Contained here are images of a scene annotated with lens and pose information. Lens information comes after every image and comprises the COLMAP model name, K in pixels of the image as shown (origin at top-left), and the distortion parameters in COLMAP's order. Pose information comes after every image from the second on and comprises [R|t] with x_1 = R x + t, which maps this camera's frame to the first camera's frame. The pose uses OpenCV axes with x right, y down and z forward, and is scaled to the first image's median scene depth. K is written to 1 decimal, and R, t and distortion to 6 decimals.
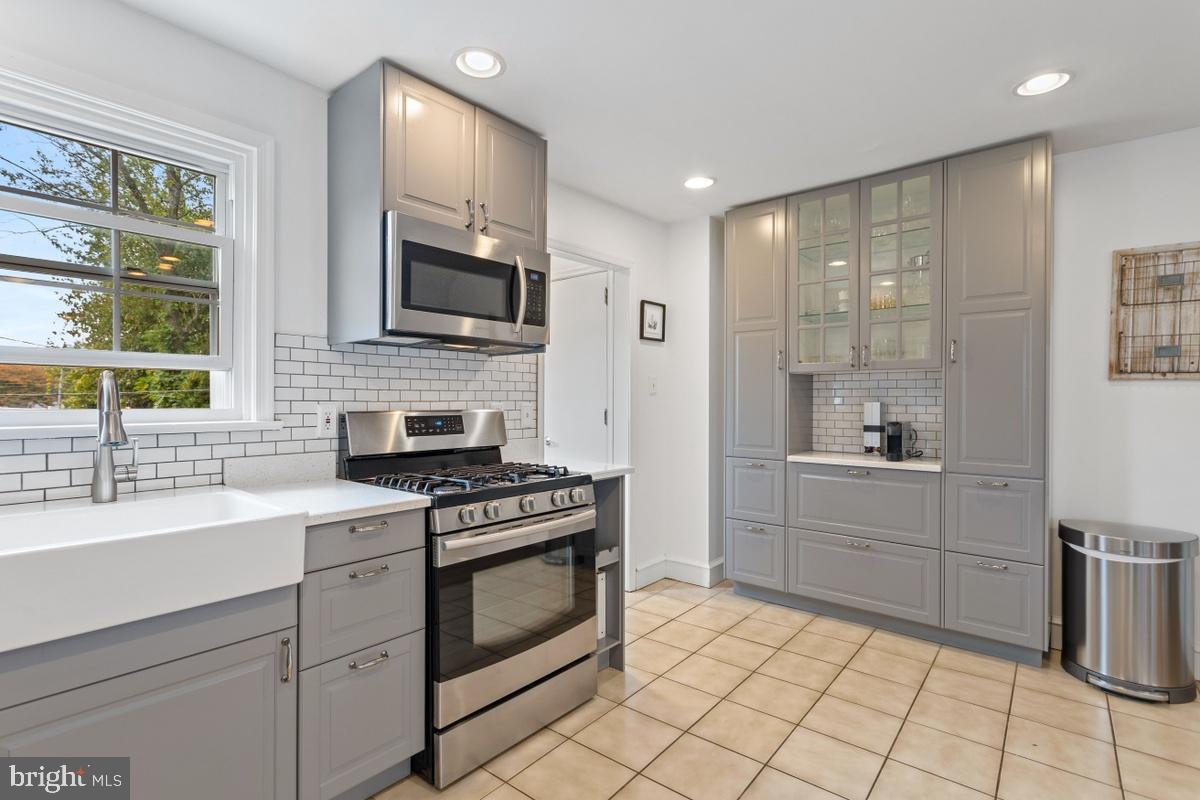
lens RADIAL K [[563.2, 0, 597.6], [0, 563.2, 398.4], [0, 0, 1]] dist [-0.005143, 0.000273]
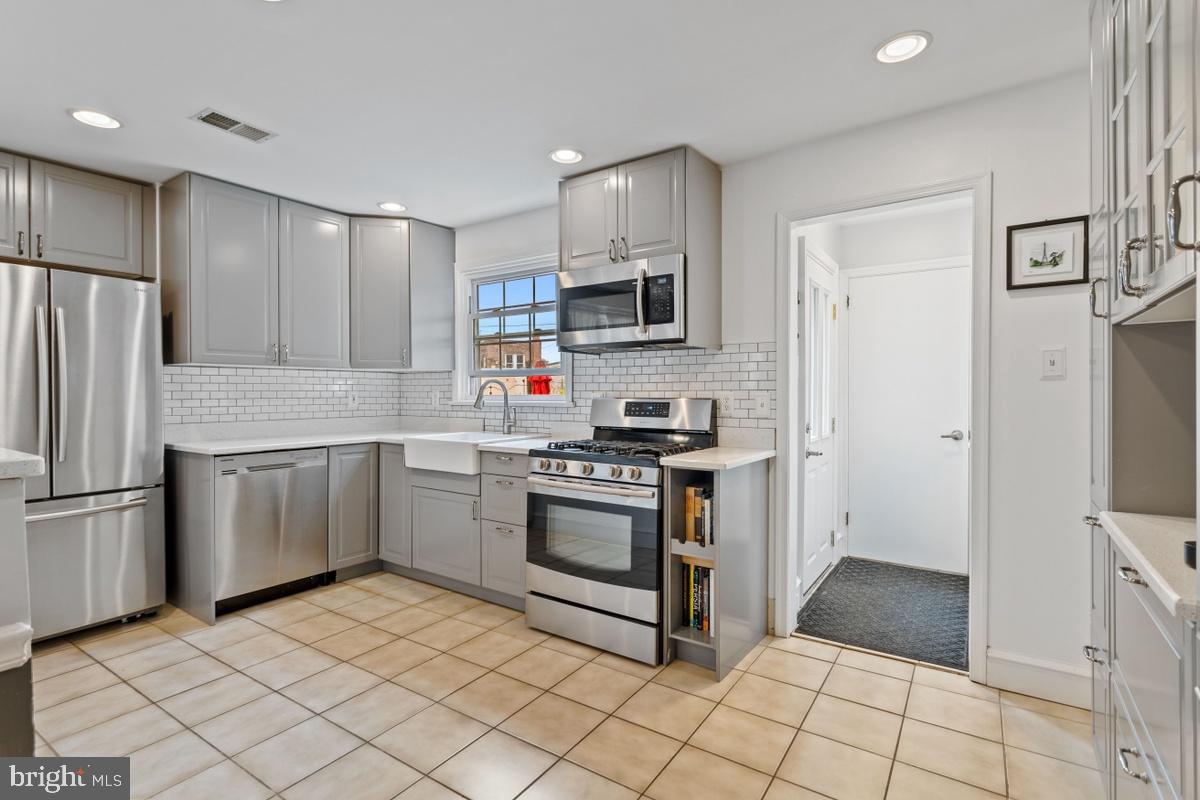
lens RADIAL K [[563.2, 0, 595.0], [0, 563.2, 394.7], [0, 0, 1]] dist [-0.005143, 0.000273]
pose [[0.102156, 0.006504, -0.994747, 1.022755], [0.006750, 0.999951, 0.007231, 0.003634], [0.994746, -0.007453, 0.102107, 0.765143]]
